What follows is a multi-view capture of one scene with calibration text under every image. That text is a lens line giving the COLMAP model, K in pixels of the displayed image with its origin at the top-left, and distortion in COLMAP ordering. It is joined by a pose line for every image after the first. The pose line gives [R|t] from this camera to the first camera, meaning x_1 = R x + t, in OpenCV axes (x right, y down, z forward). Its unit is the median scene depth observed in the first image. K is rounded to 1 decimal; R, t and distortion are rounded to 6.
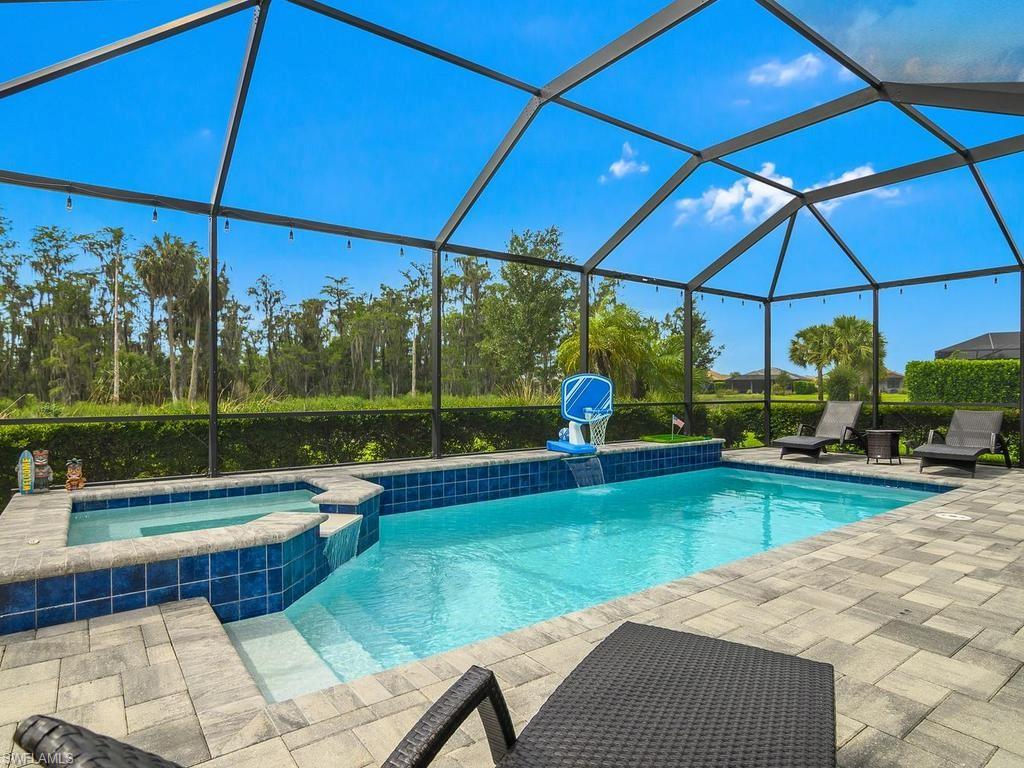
lens RADIAL K [[562.5, 0, 512.0], [0, 562.5, 411.0], [0, 0, 1]] dist [-0.000650, 0.000240]
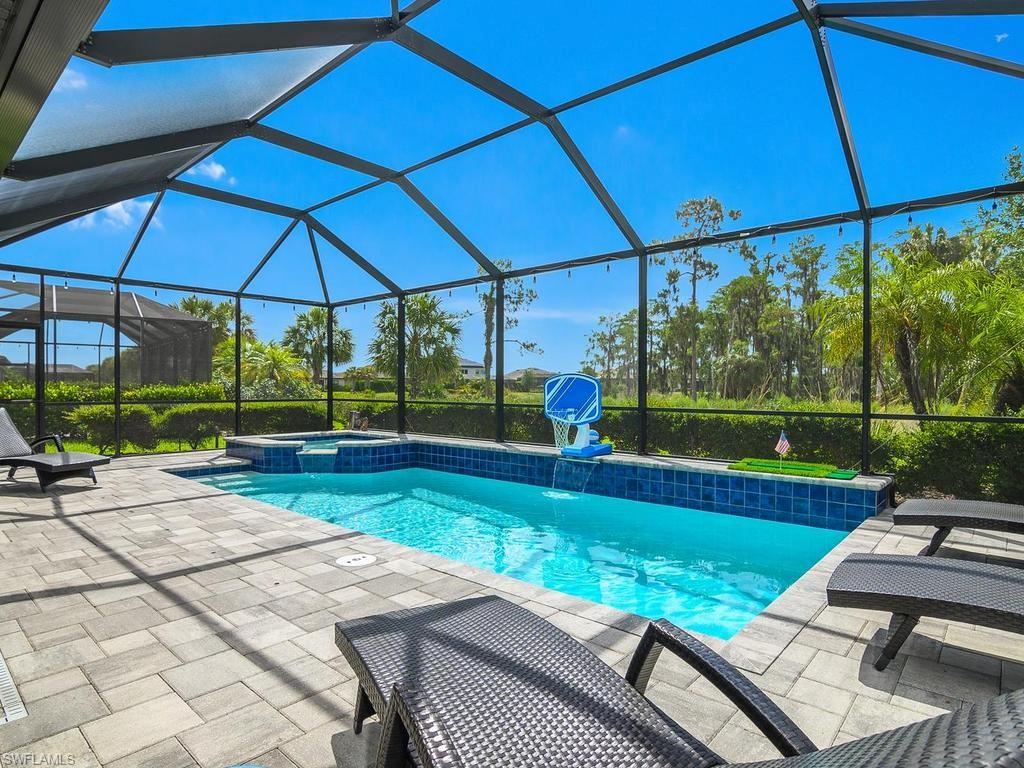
lens RADIAL K [[577.2, 0, 511.2], [0, 577.2, 390.2], [0, 0, 1]] dist [-0.018935, 0.001171]
pose [[0.245653, 0.008424, -0.969321, 1.074777], [-0.049272, 0.998778, -0.003807, -0.028371], [0.968105, 0.048696, 0.245768, 0.659277]]
